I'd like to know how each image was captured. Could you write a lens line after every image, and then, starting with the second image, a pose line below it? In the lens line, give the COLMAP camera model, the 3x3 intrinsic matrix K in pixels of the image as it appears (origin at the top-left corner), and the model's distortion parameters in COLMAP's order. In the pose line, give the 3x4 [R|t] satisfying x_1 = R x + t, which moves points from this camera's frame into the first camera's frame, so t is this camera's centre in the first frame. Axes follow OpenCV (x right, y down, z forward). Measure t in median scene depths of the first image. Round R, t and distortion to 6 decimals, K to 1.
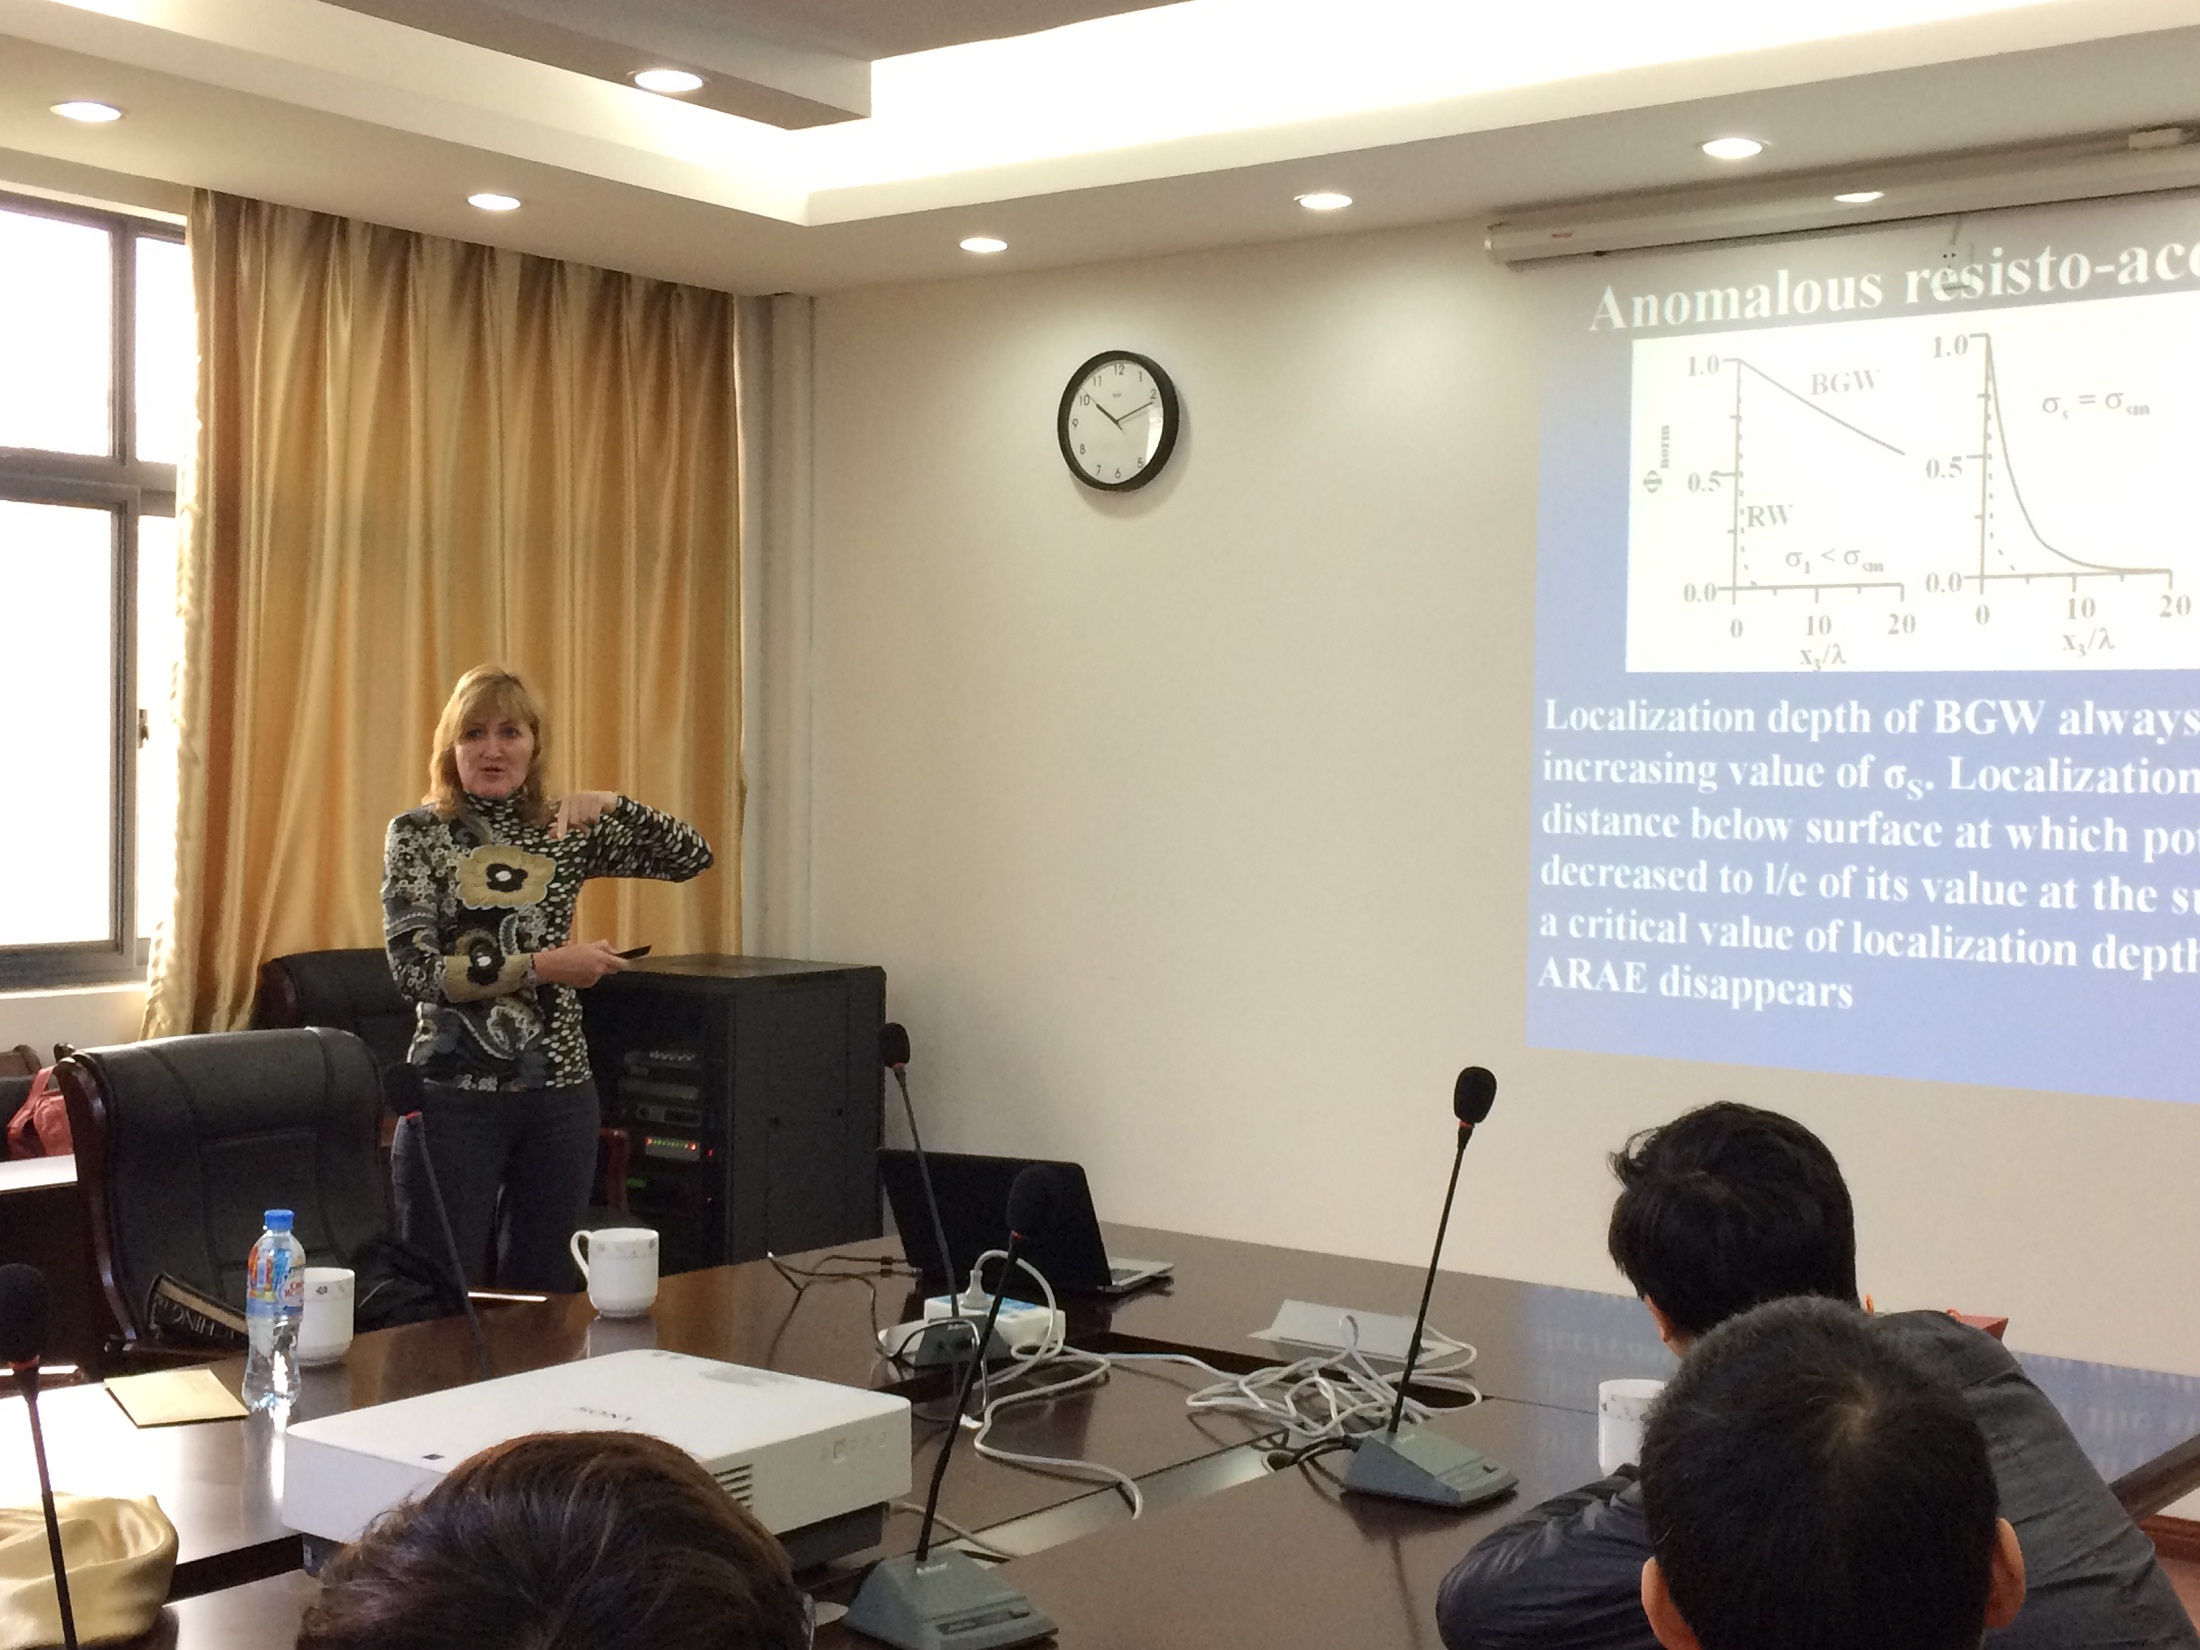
lens RADIAL K [[2868.0, 0, 1100.0], [0, 2868.0, 825.0], [0, 0, 1]] dist [-0.005742, 0.331684]
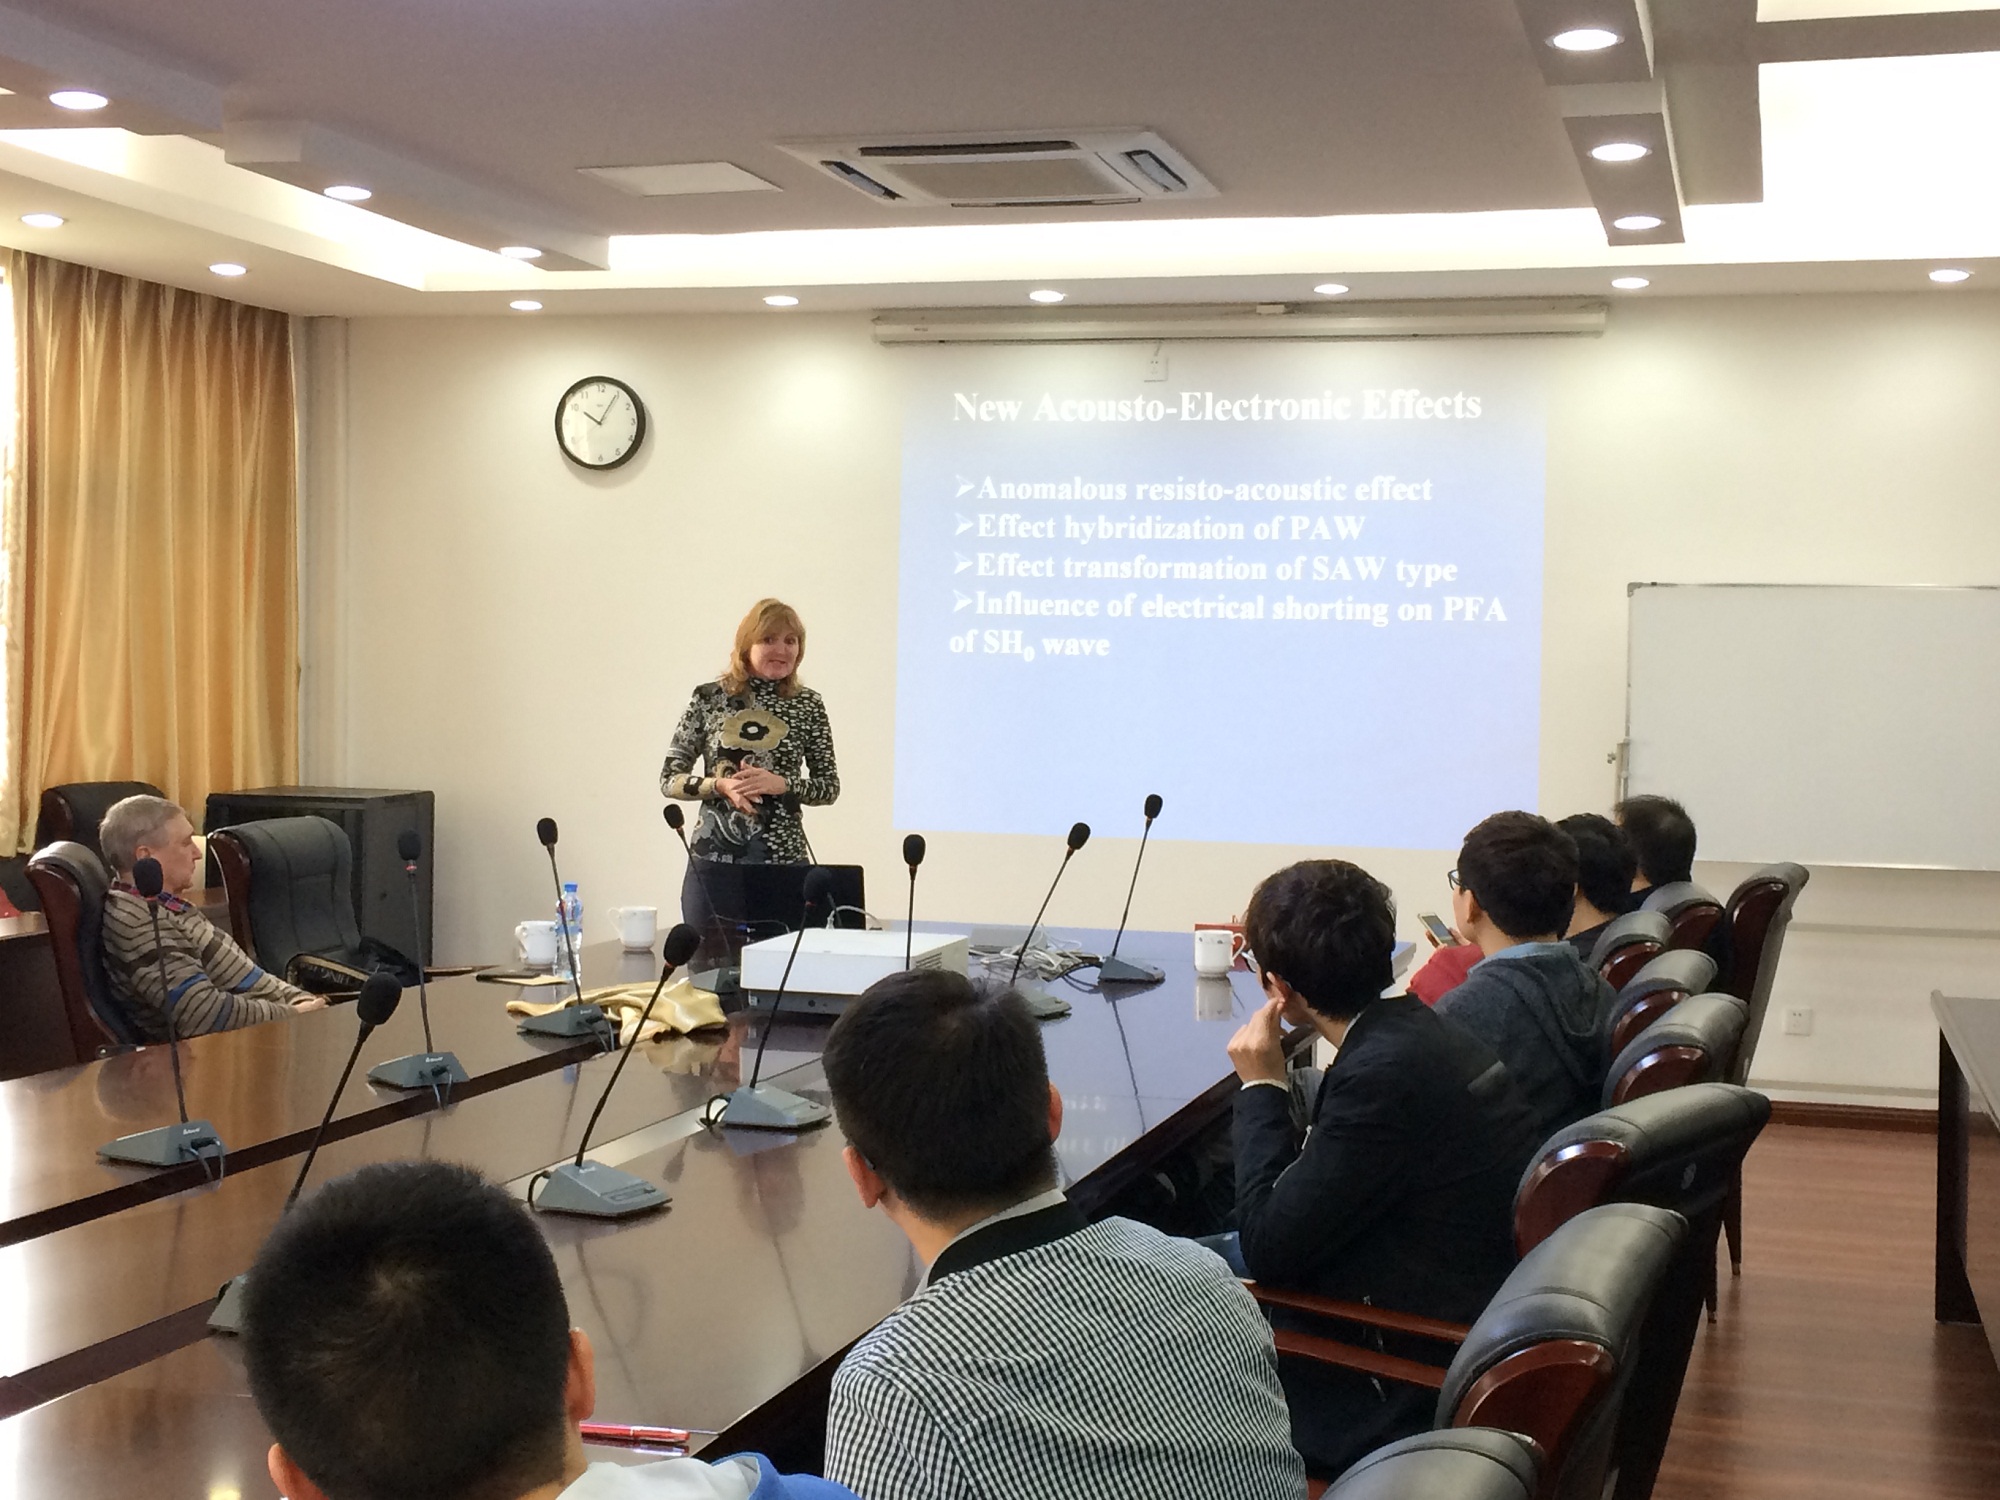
lens RADIAL K [[2742.4, 0, 1000.0], [0, 2742.4, 750.0], [0, 0, 1]] dist [0.187928, -0.541124]
pose [[0.929827, -0.010854, 0.367836, -0.366115], [0.002643, 0.999736, 0.022817, -0.003251], [-0.367986, -0.020244, 0.929611, -0.459458]]
